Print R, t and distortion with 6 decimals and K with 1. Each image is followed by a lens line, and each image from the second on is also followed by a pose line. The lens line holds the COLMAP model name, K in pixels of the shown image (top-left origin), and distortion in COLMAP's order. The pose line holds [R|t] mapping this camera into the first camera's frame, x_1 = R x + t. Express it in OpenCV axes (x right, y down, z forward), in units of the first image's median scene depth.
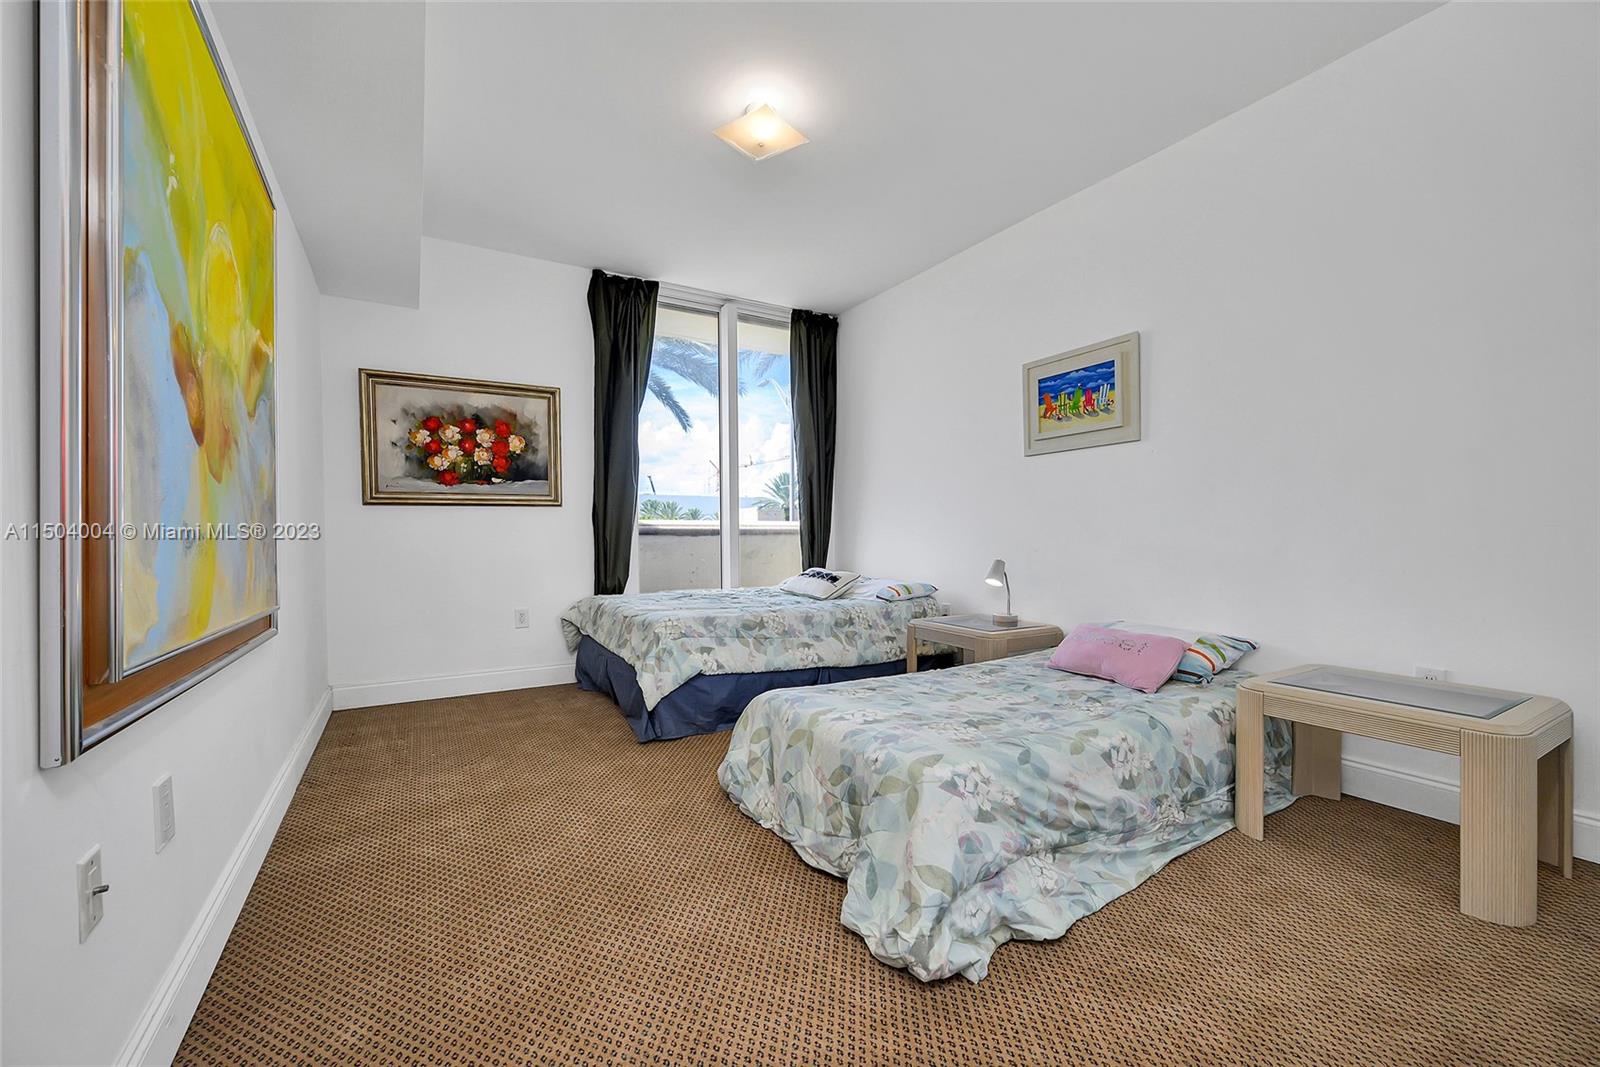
lens RADIAL K [[639.9, 0, 795.2], [0, 639.9, 538.5], [0, 0, 1]] dist [0.000193, 0.000007]
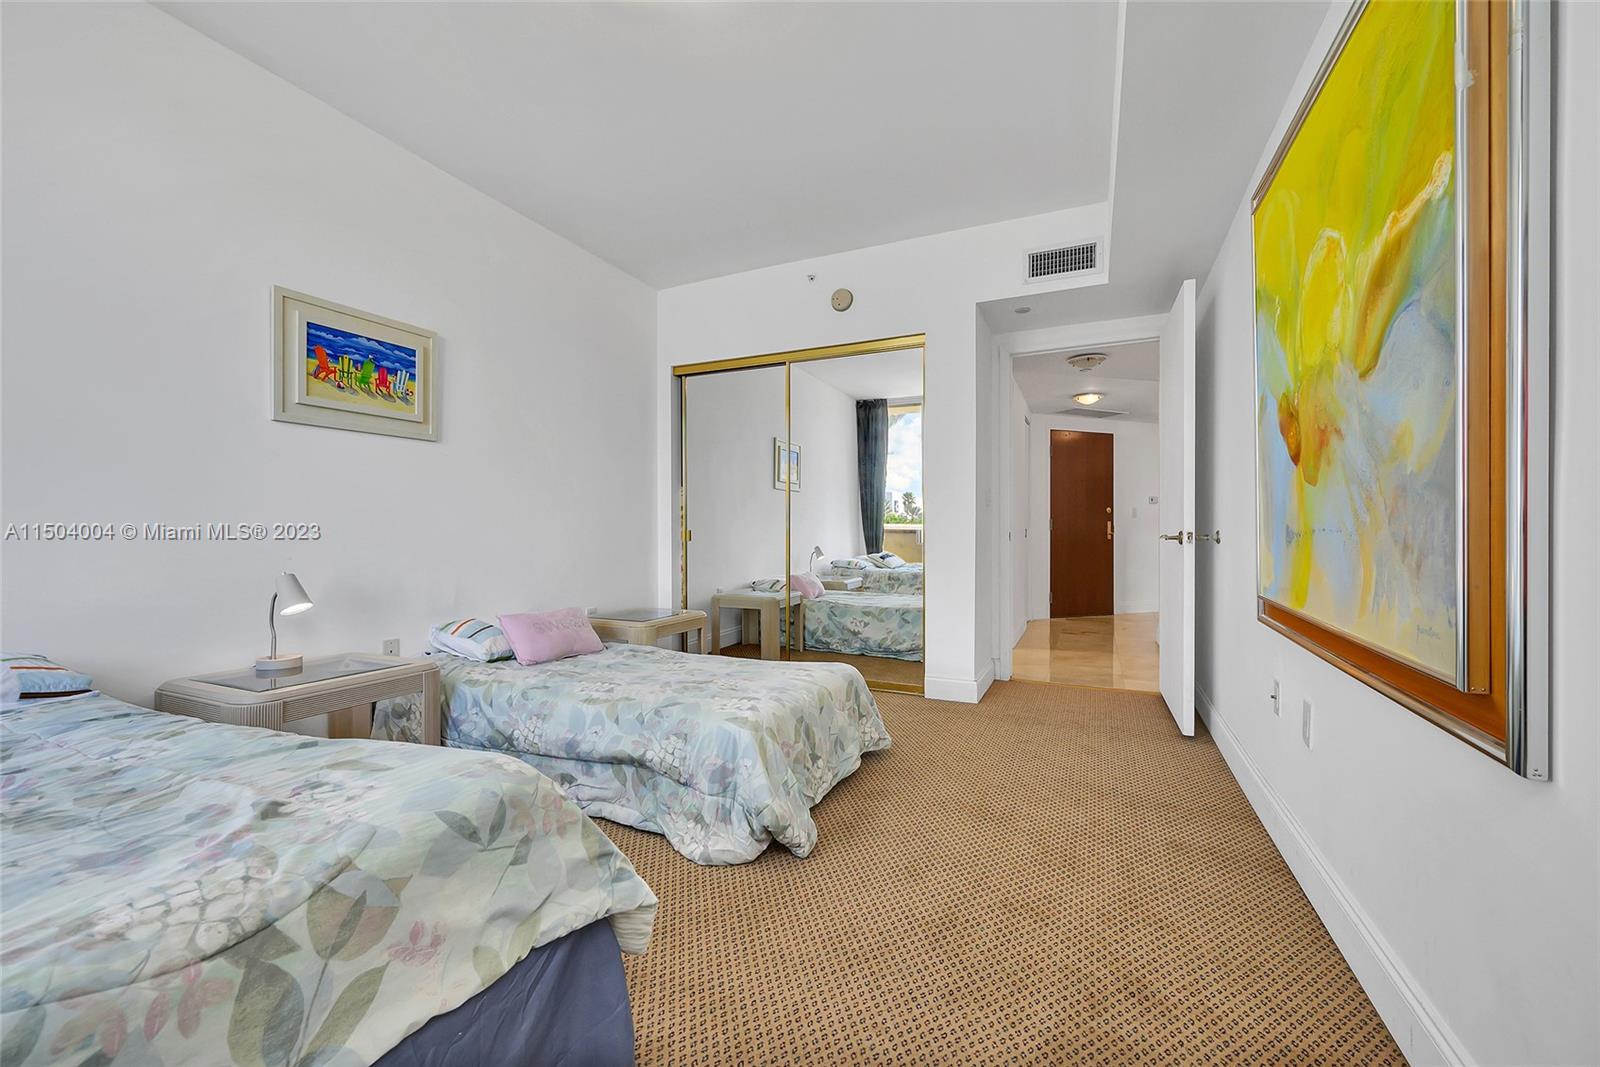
lens RADIAL K [[639.9, 0, 795.9], [0, 639.9, 526.6], [0, 0, 1]] dist [0.000193, 0.000007]
pose [[-0.569882, 0.007675, 0.821691, -0.566740], [0.006092, 0.999968, -0.005115, -0.010079], [-0.821704, 0.002091, -0.569911, 1.029652]]
